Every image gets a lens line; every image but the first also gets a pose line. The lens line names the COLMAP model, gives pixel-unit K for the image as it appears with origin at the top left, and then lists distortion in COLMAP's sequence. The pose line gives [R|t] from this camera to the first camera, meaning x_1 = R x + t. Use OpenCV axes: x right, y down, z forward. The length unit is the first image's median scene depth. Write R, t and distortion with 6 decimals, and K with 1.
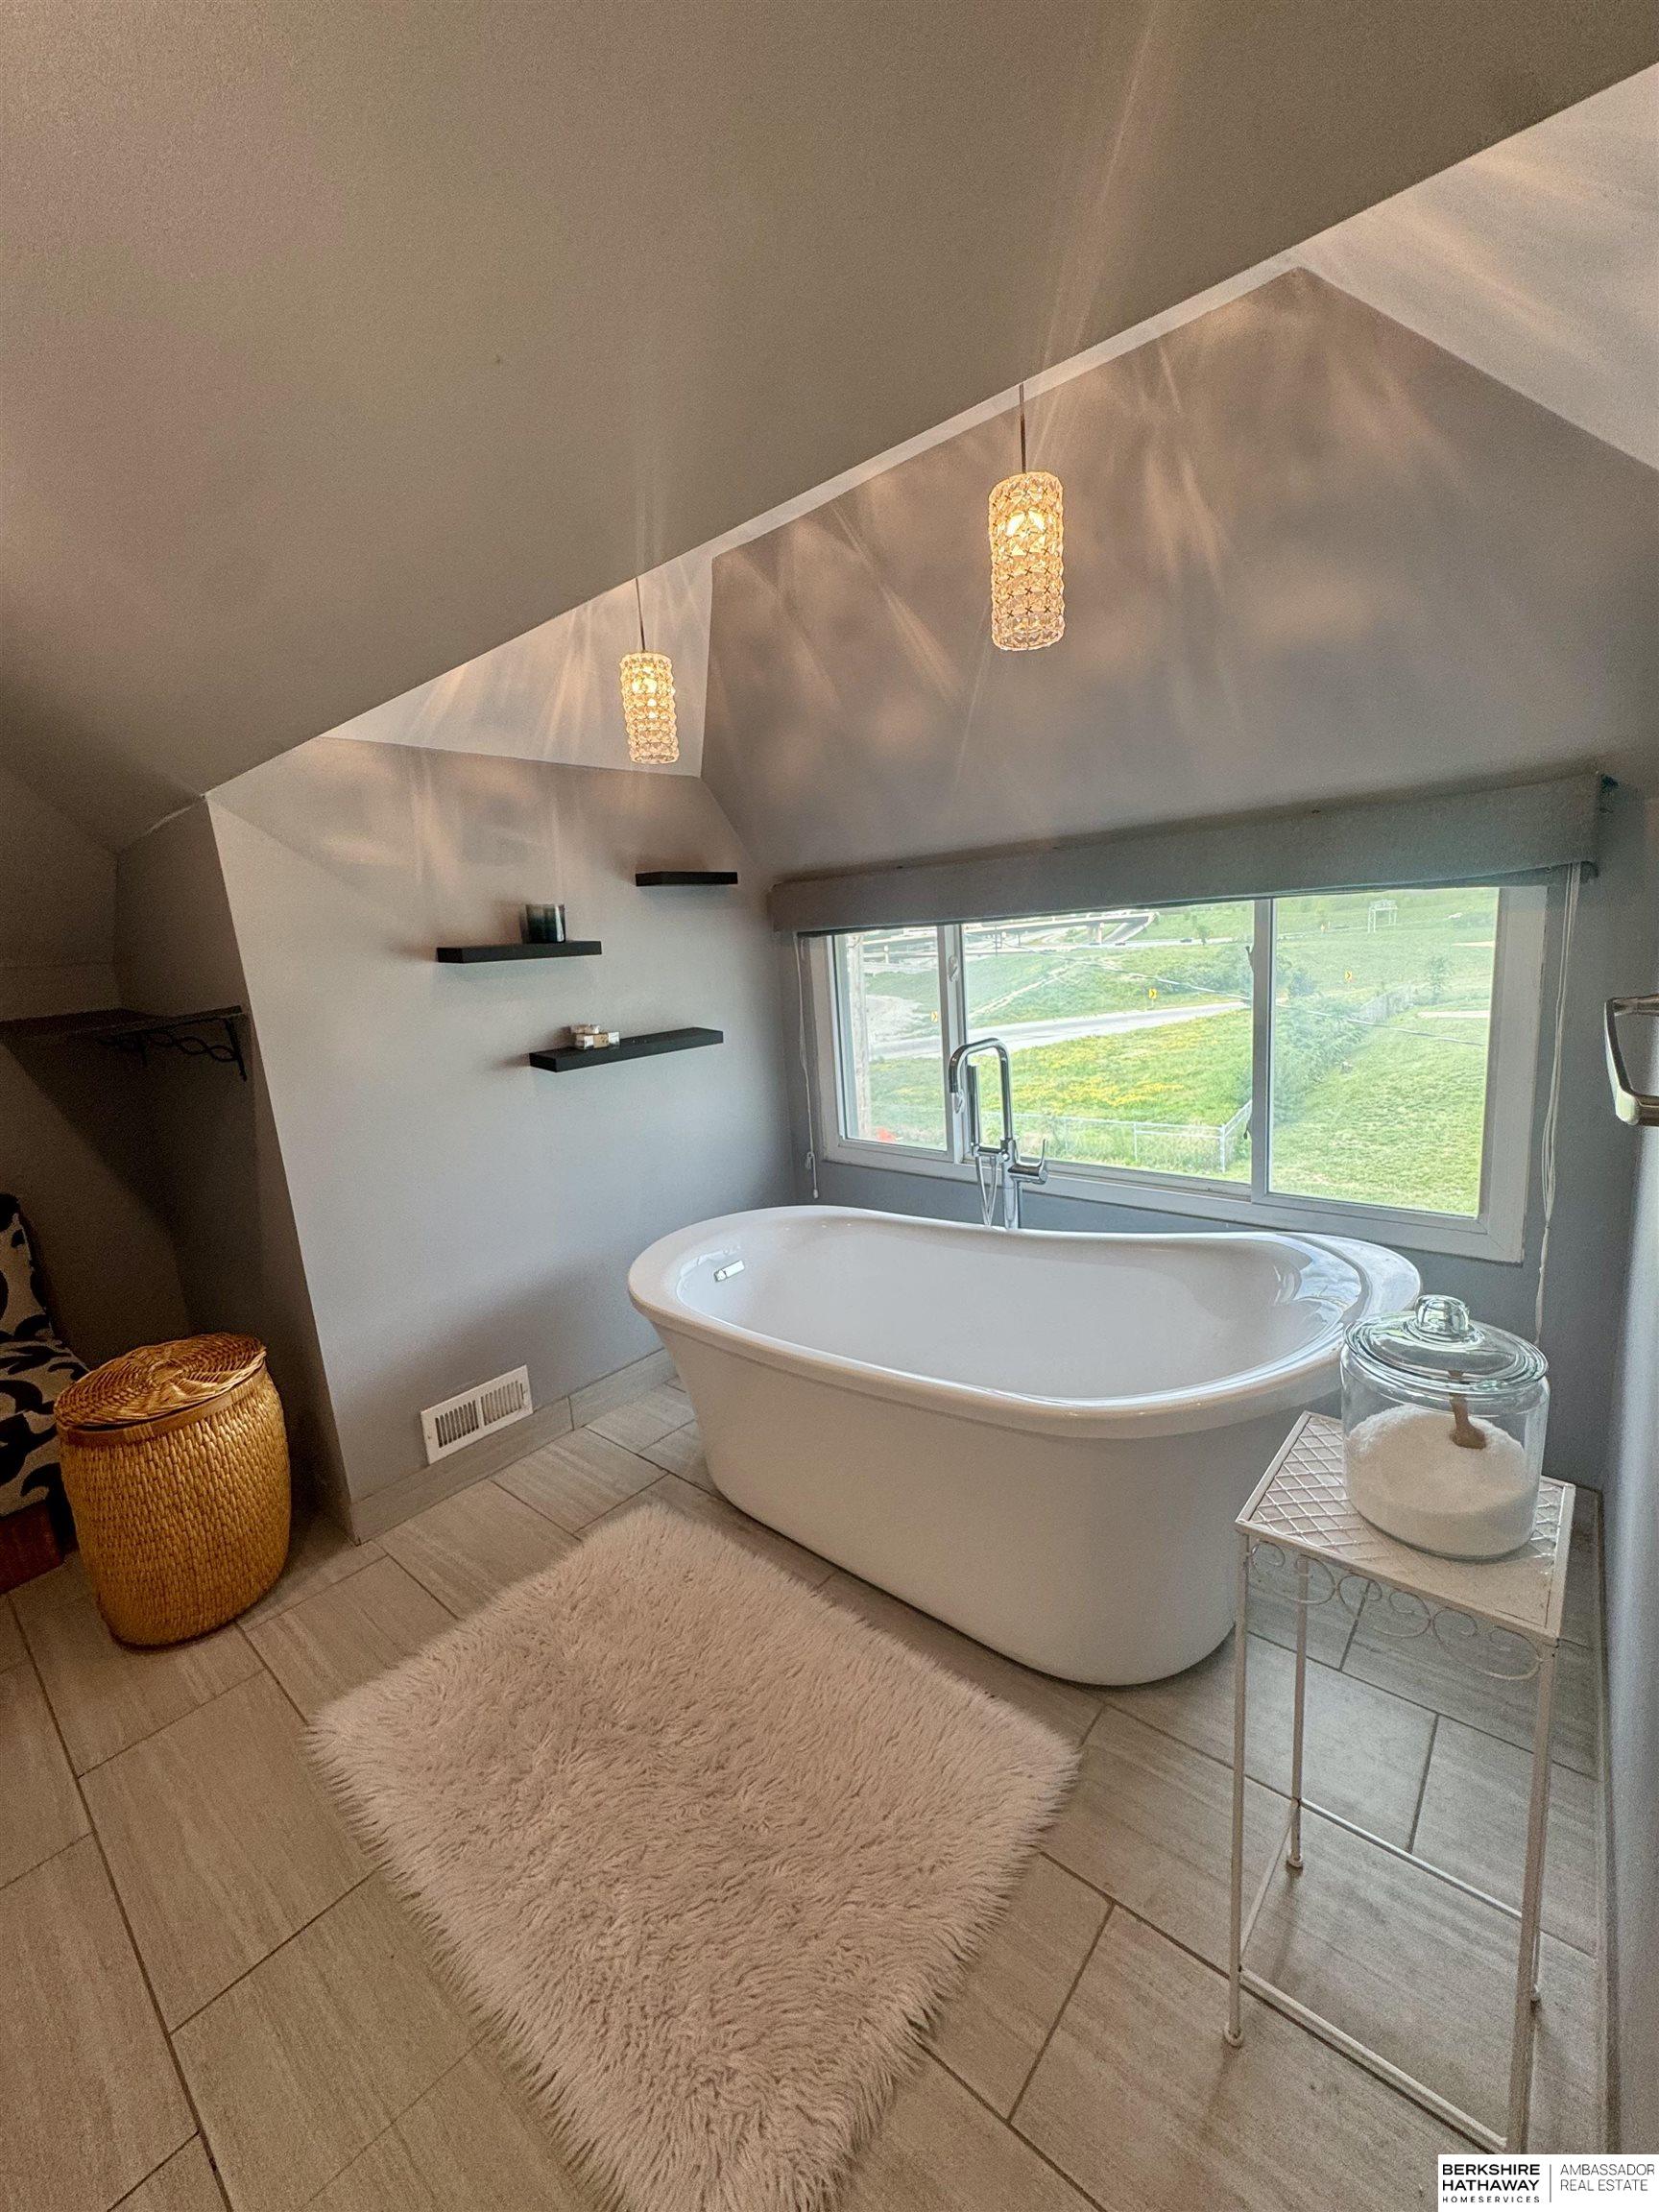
lens RADIAL K [[883.1, 0, 831.8], [0, 883.1, 1095.9], [0, 0, 1]] dist [-0.005819, 0.000763]
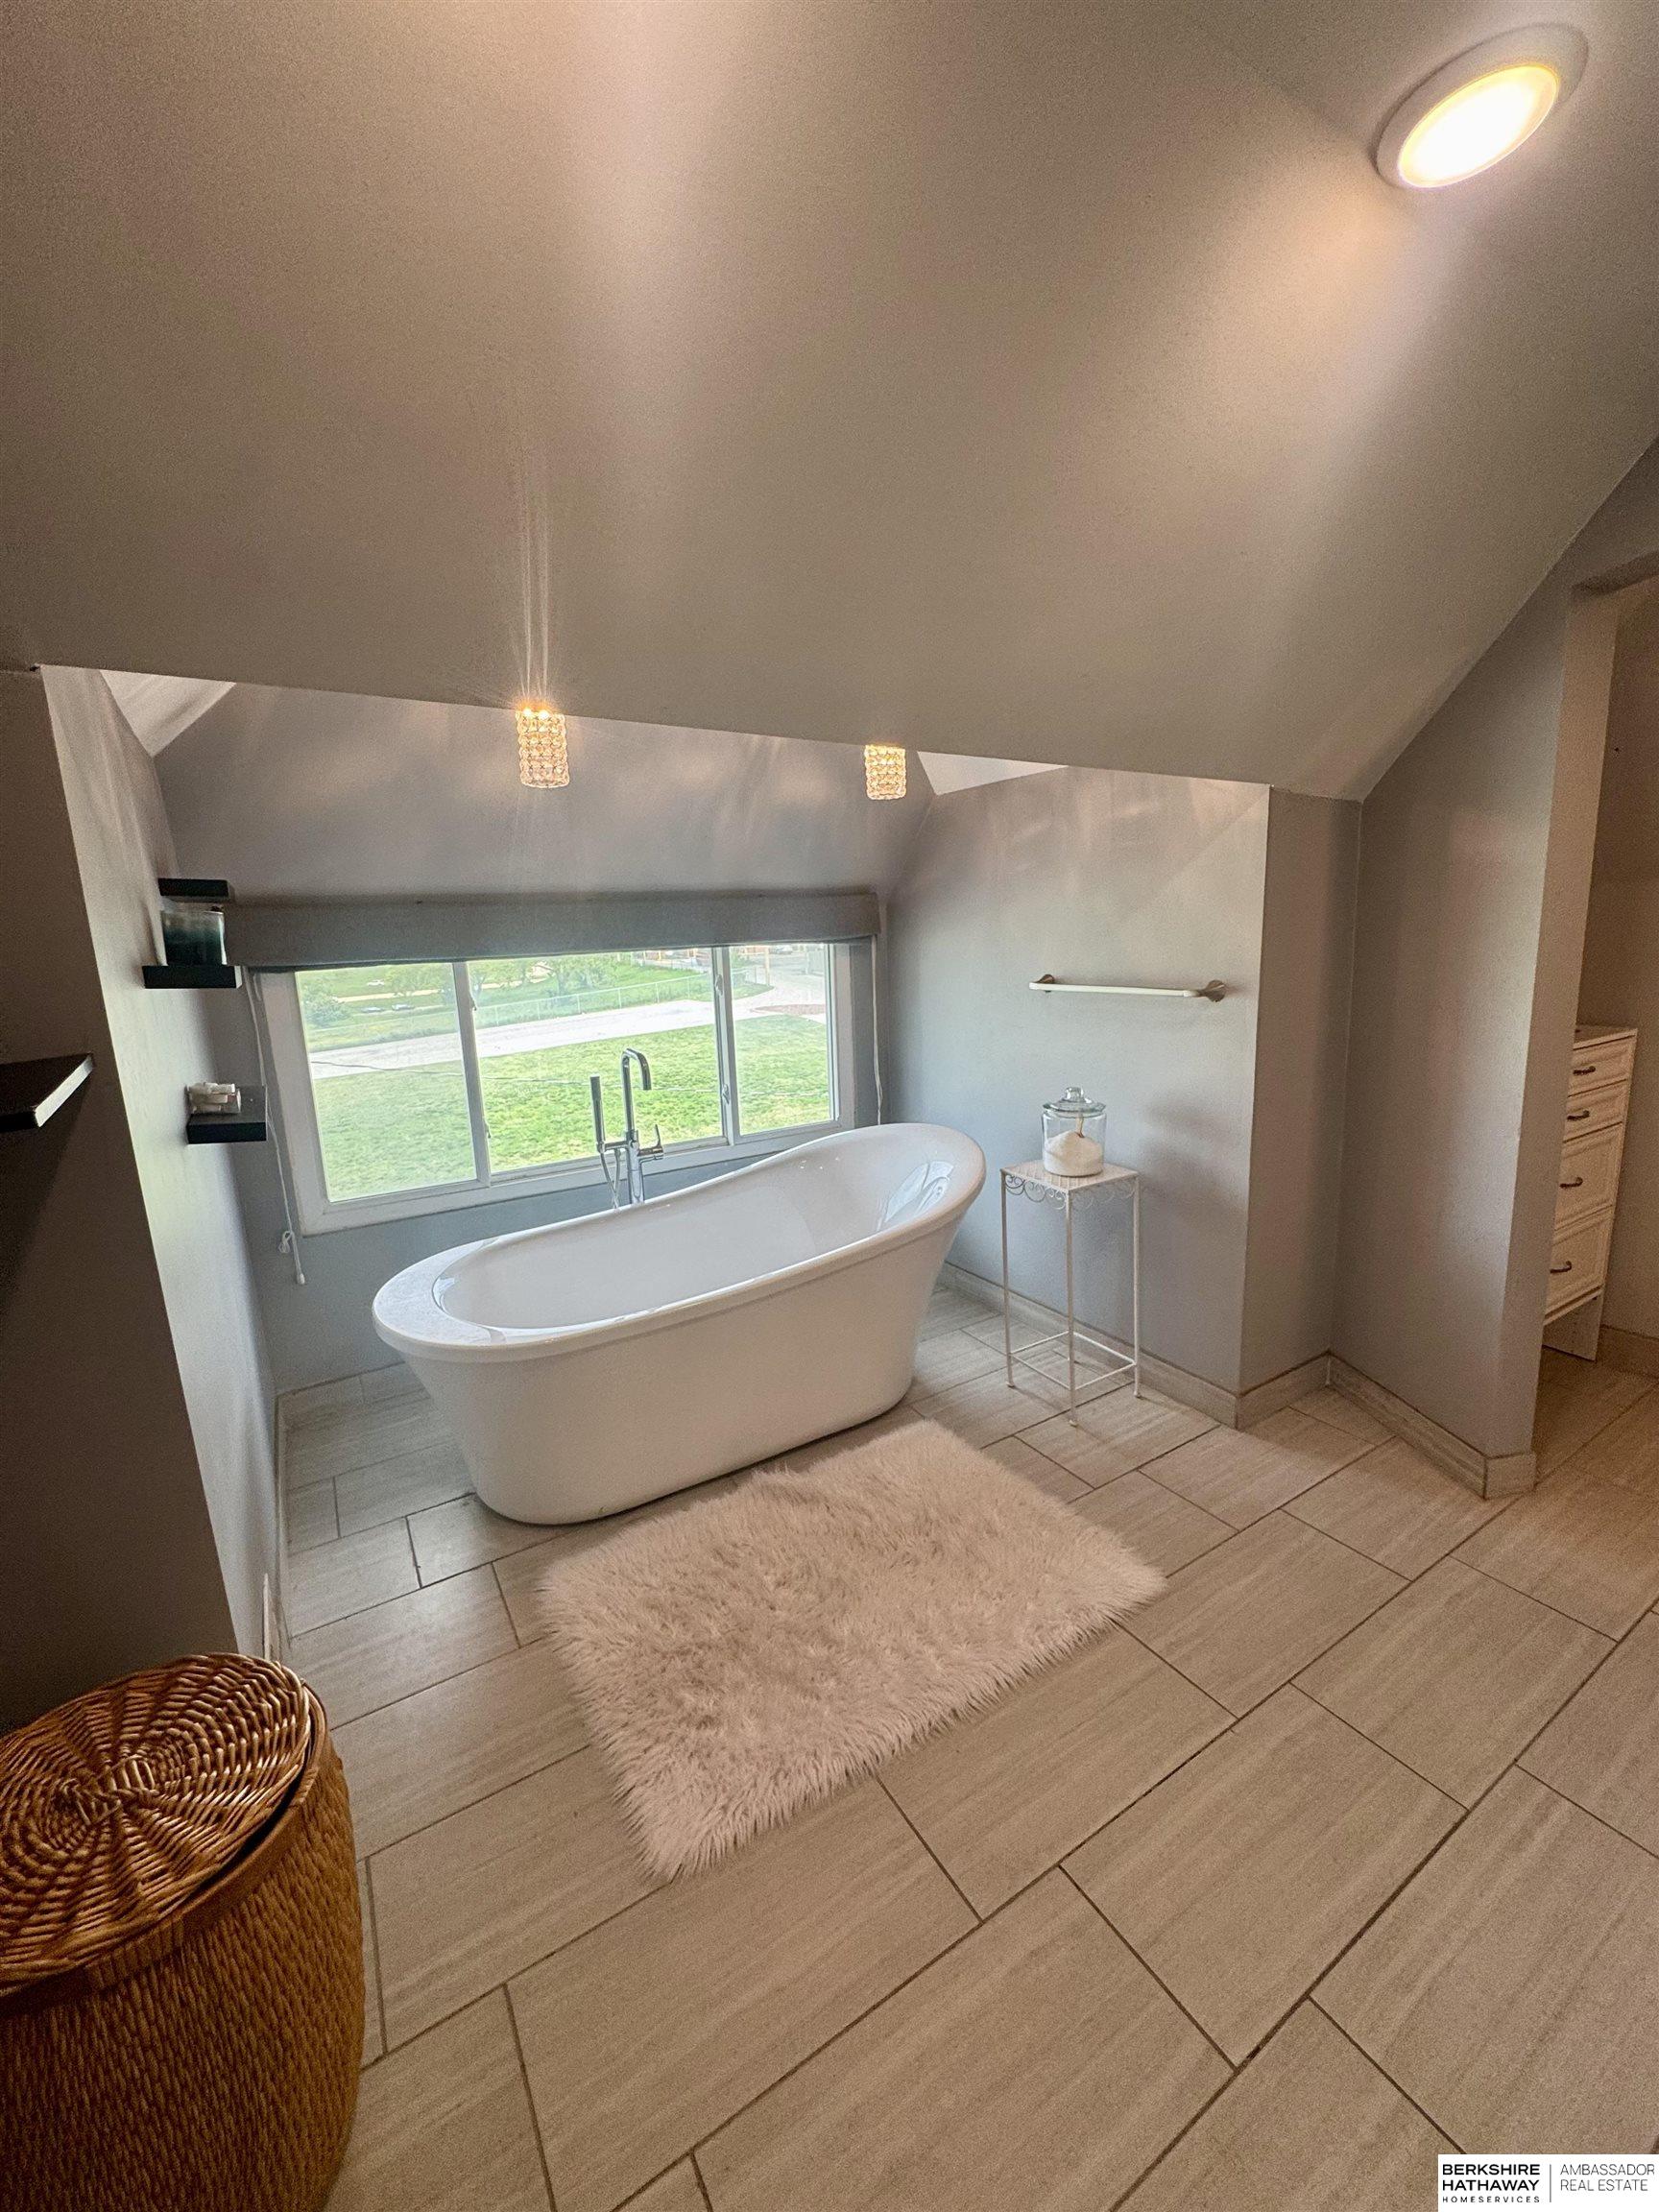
lens RADIAL K [[883.1, 0, 831.2], [0, 883.1, 1104.8], [0, 0, 1]] dist [-0.005819, 0.000763]
pose [[0.315021, -0.116724, 0.941880, -0.925126], [0.196095, 0.978999, 0.055739, -0.000100], [-0.928606, 0.167139, 0.331295, 0.351239]]
